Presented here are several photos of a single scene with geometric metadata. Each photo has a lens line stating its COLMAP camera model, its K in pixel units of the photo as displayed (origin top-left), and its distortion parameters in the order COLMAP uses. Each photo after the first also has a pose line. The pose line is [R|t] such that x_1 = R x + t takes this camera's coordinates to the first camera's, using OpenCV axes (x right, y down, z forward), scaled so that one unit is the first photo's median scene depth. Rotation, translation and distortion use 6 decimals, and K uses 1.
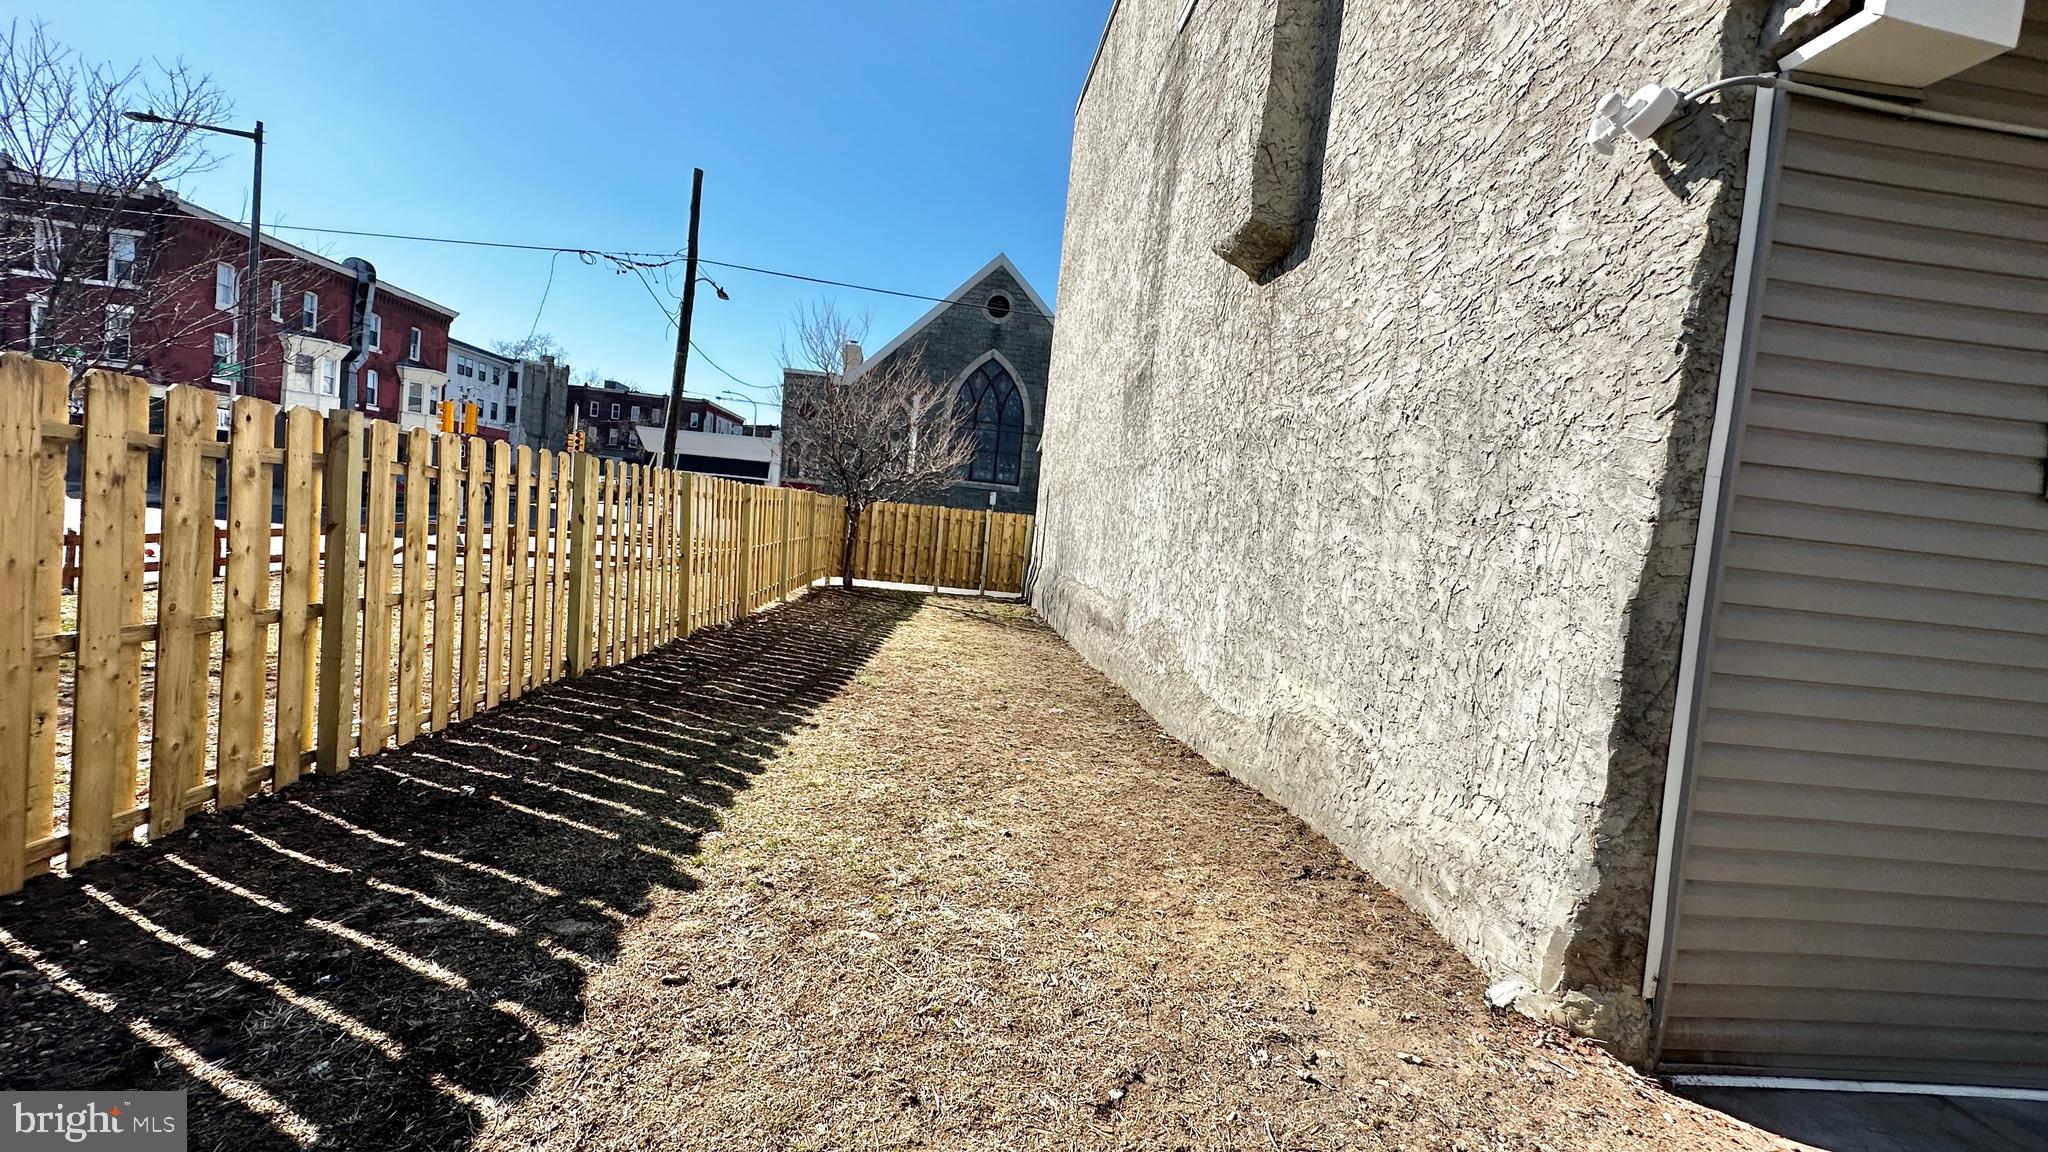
lens RADIAL K [[814.9, 0, 1025.3], [0, 814.9, 570.9], [0, 0, 1]] dist [-0.003061, 0.000848]
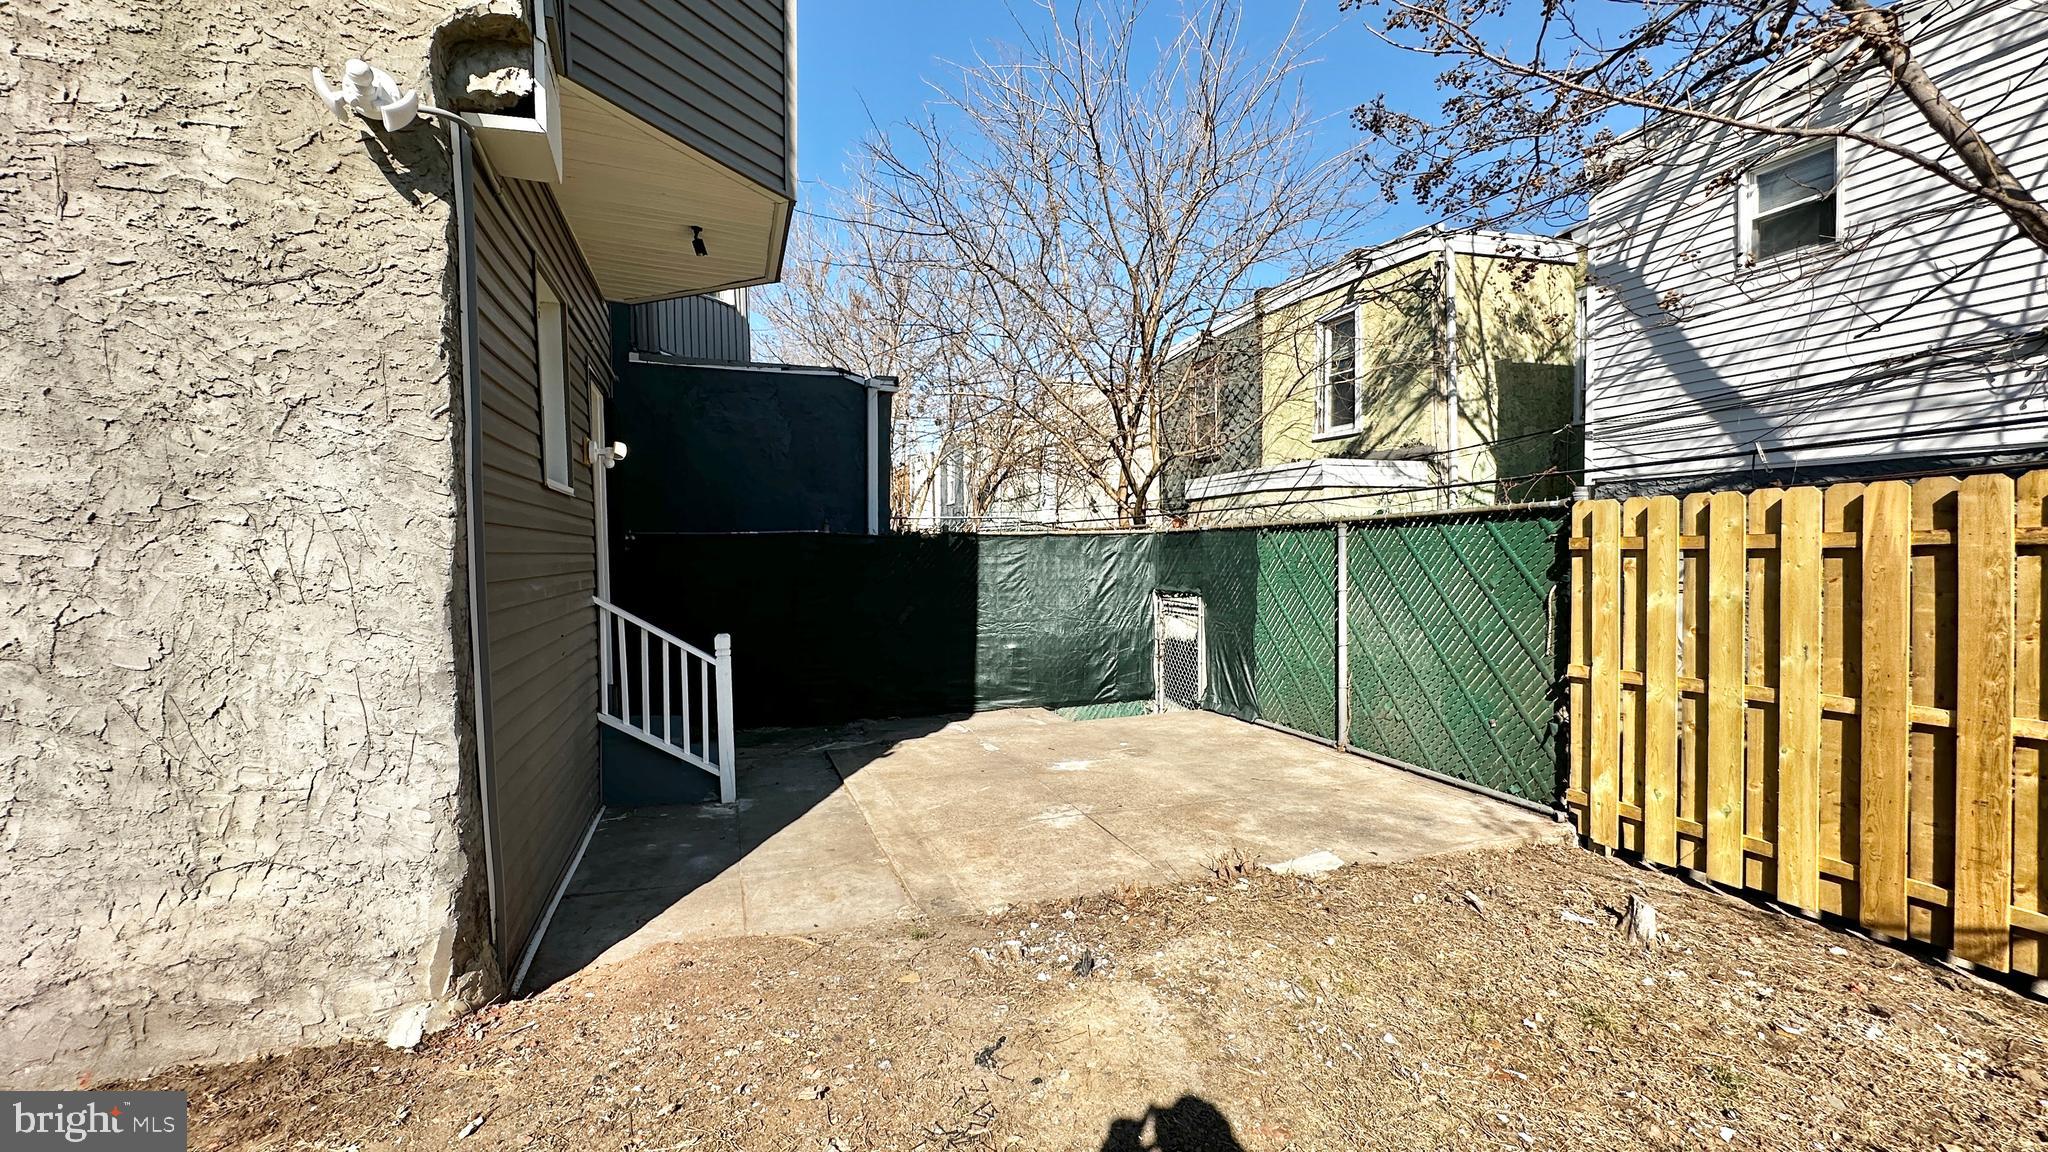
lens RADIAL K [[814.9, 0, 1022.5], [0, 814.9, 570.5], [0, 0, 1]] dist [-0.003061, 0.000848]
pose [[-0.260240, -0.121282, 0.957897, -0.412172], [0.042721, 0.989662, 0.136910, -0.096662], [-0.964598, 0.076552, -0.252368, 0.510140]]
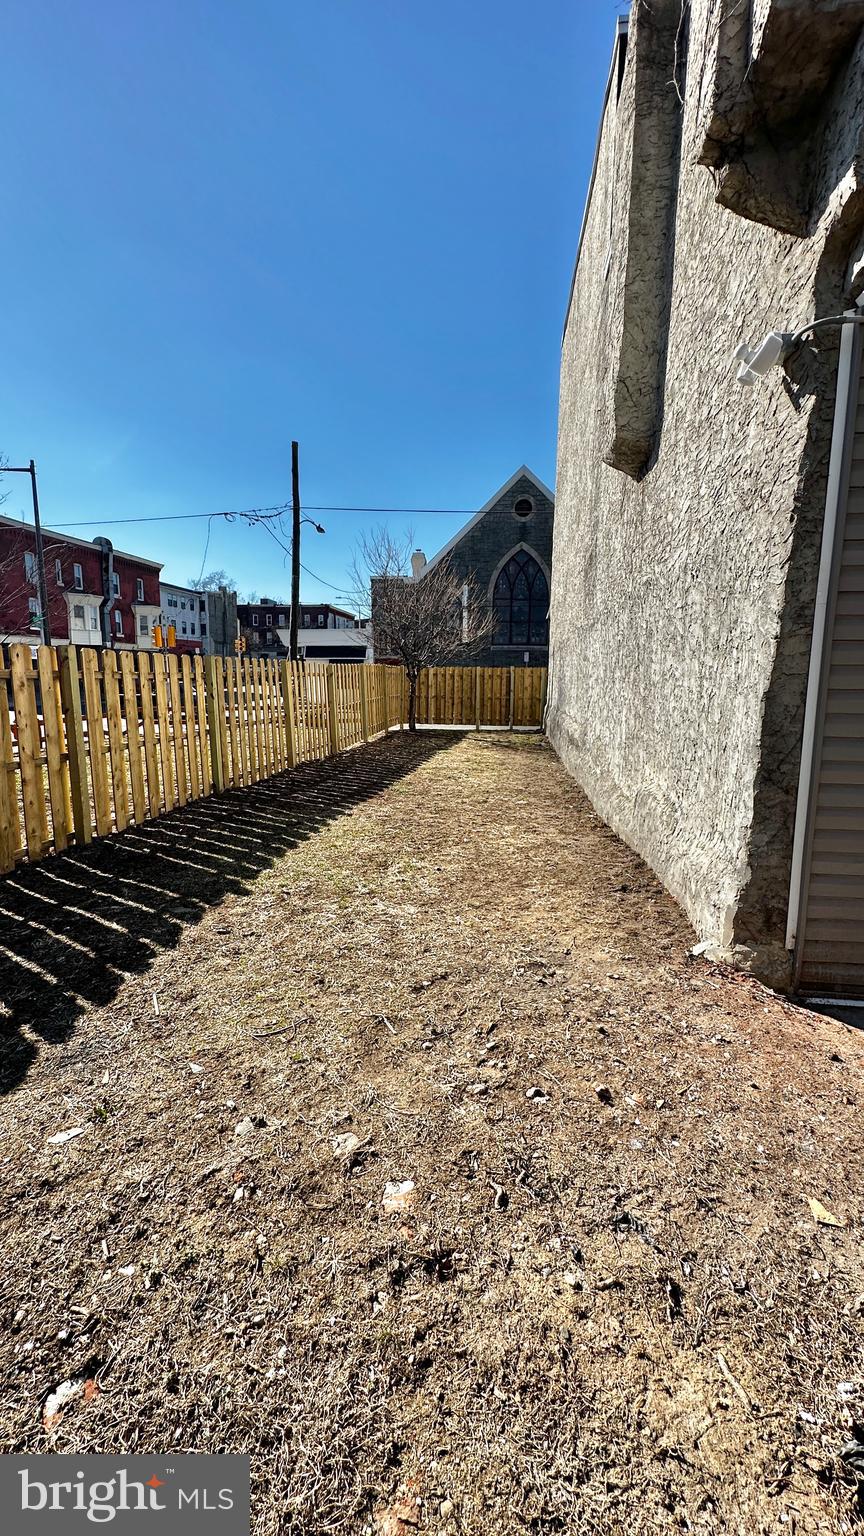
lens RADIAL K [[611.2, 0, 437.2], [0, 611.2, 768.5], [0, 0, 1]] dist [-0.003061, 0.000848]
pose [[0.973706, -0.053086, -0.221539, 0.365396], [0.072032, 0.994322, 0.078330, 0.040595], [0.216122, -0.092228, 0.972001, -0.231948]]
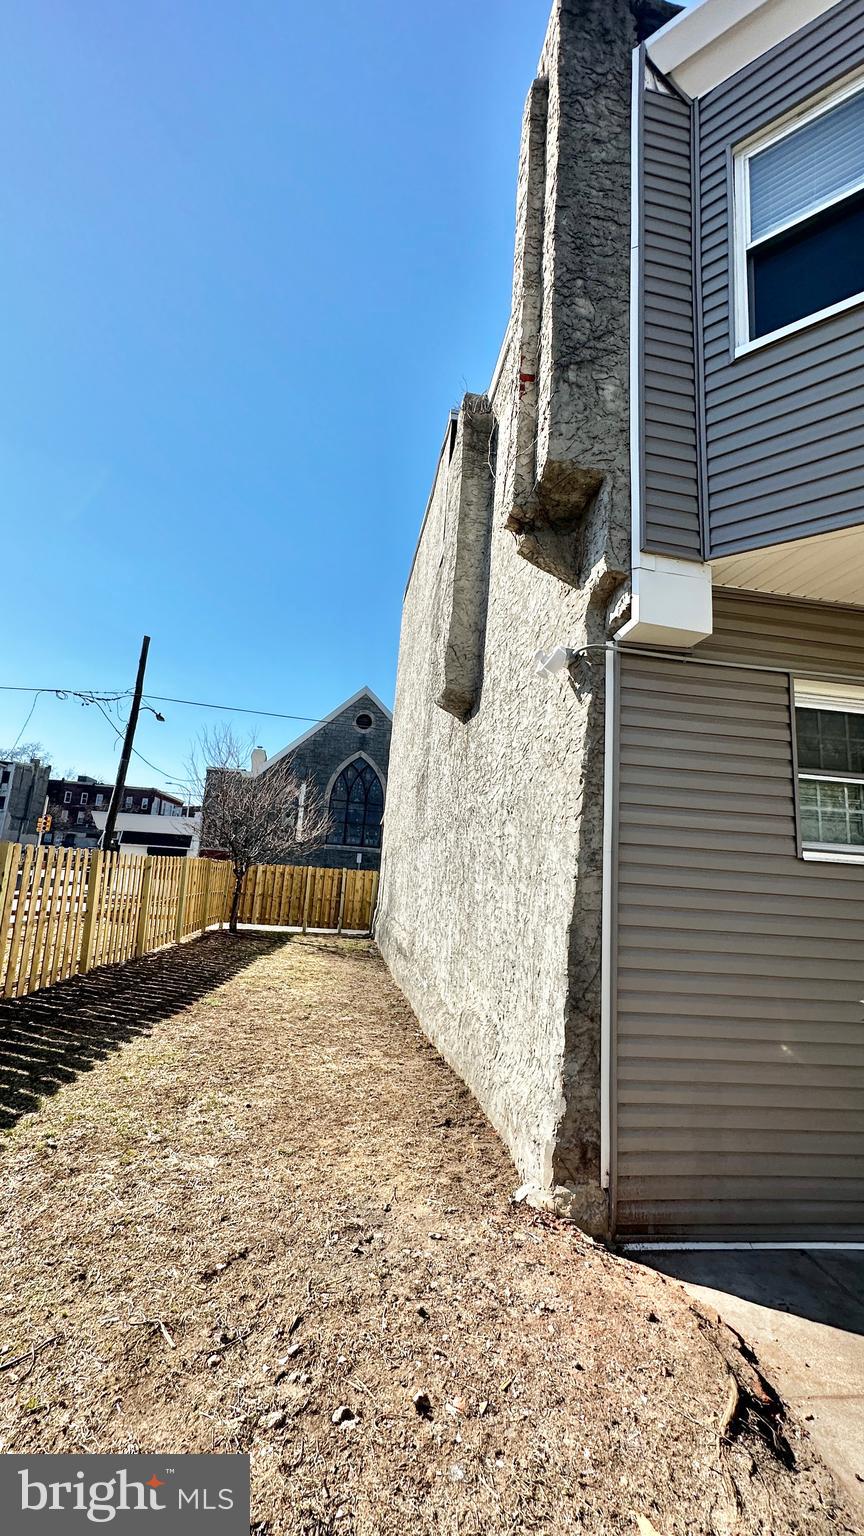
lens RADIAL K [[611.2, 0, 435.4], [0, 611.2, 768.4], [0, 0, 1]] dist [-0.003061, 0.000848]
pose [[0.998092, -0.018729, 0.058843, 0.365932], [0.031650, 0.973371, -0.227038, -0.001834], [-0.053024, 0.228467, 0.972107, -0.286457]]
